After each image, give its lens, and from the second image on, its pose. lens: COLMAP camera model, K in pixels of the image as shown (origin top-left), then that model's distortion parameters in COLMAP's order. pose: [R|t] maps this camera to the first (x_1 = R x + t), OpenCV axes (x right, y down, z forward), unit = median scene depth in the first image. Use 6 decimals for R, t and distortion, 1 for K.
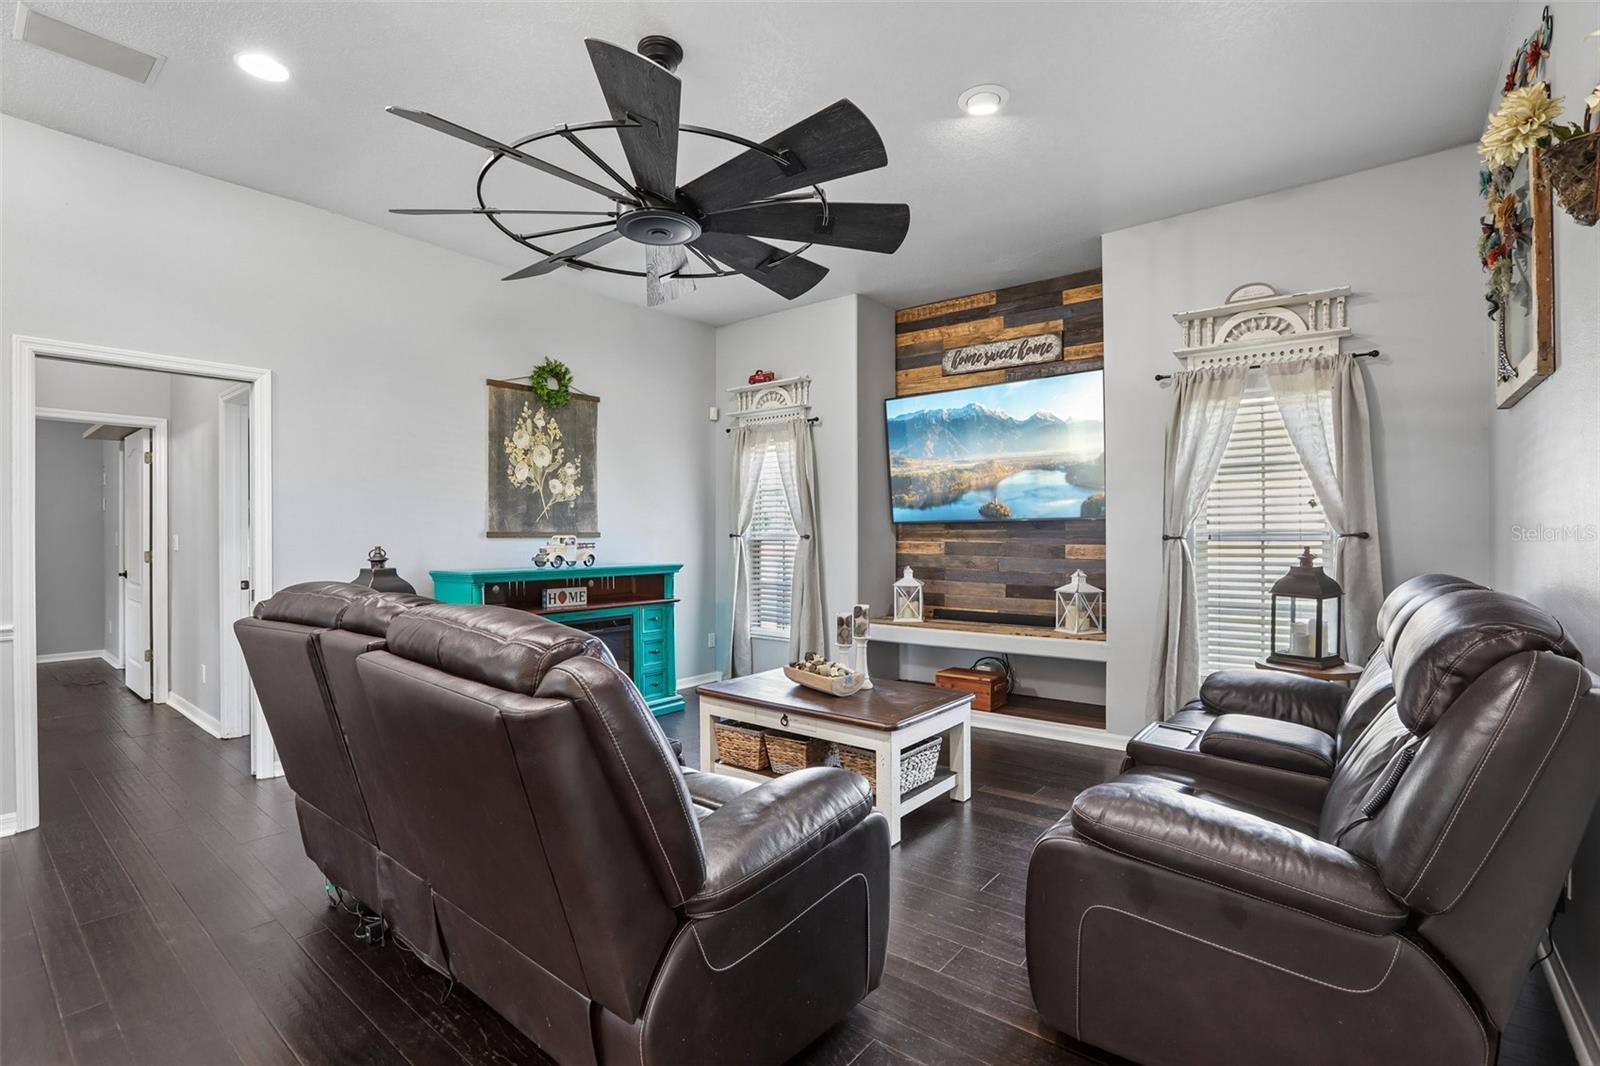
lens RADIAL K [[732.5, 0, 799.2], [0, 732.5, 534.7], [0, 0, 1]] dist [-0.062007, 0.029802]
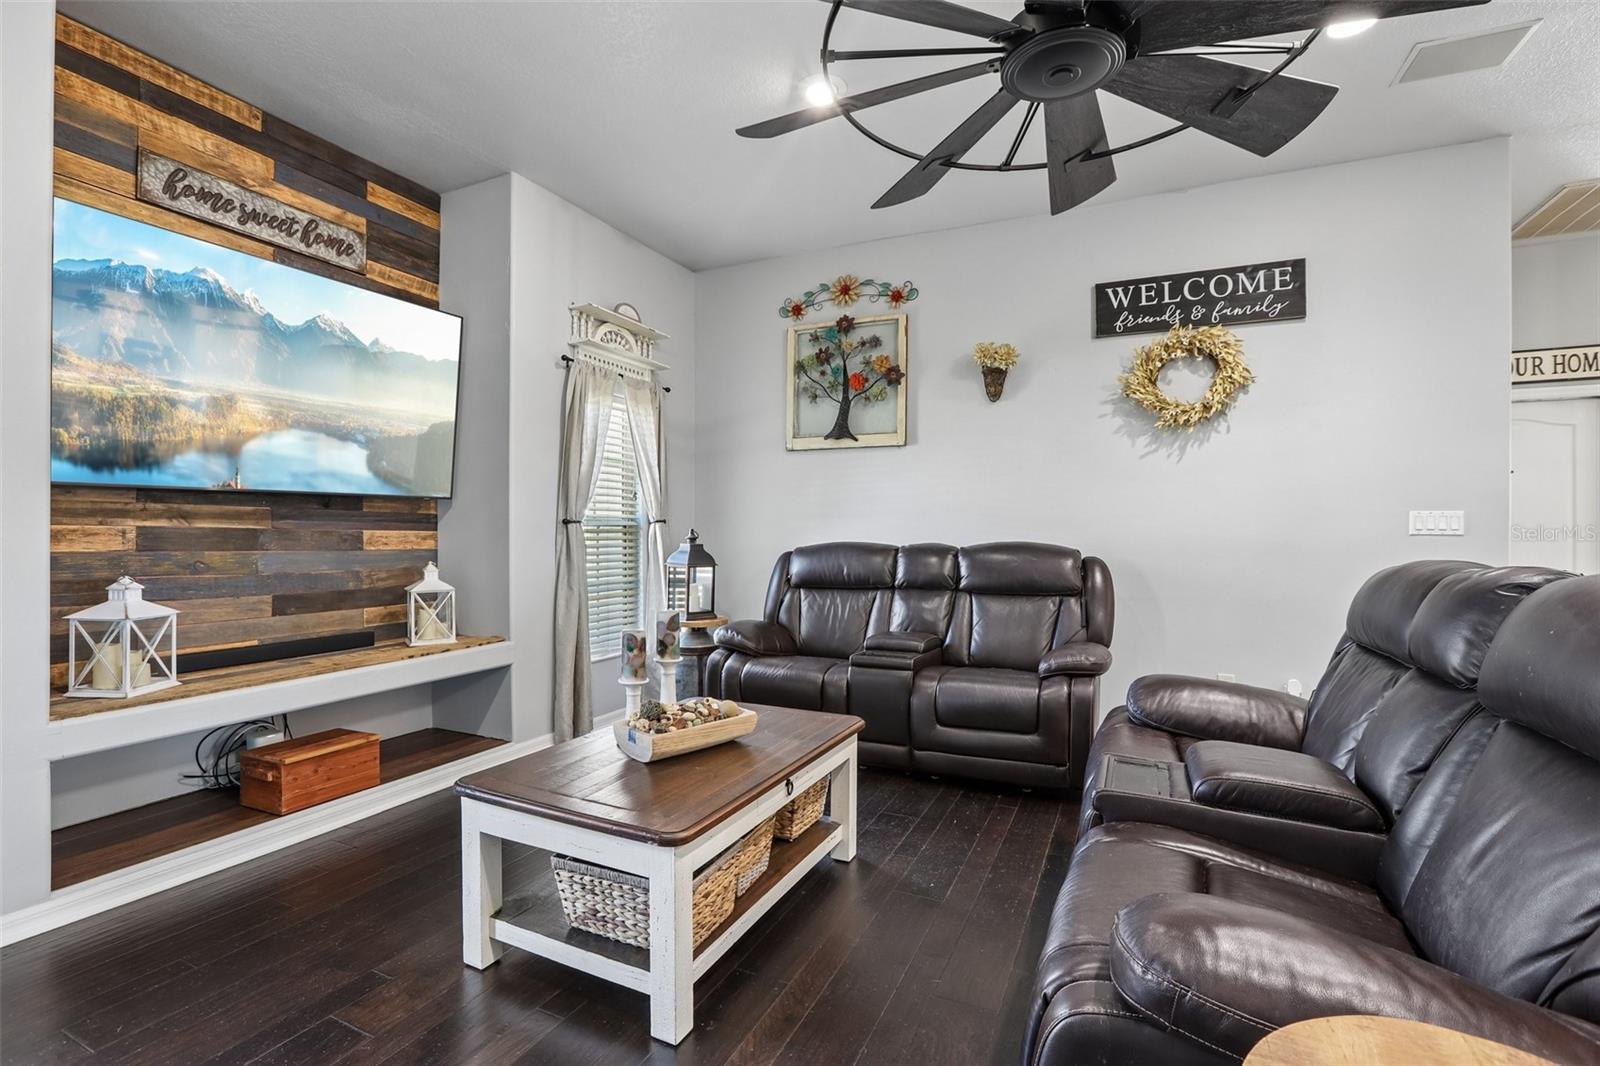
lens RADIAL K [[732.5, 0, 799.2], [0, 732.5, 534.7], [0, 0, 1]] dist [-0.062007, 0.029802]
pose [[-0.232064, -0.002916, 0.972696, -0.416955], [-0.001623, 0.999995, 0.002611, 0.014514], [-0.972699, -0.000972, -0.232068, 0.719085]]
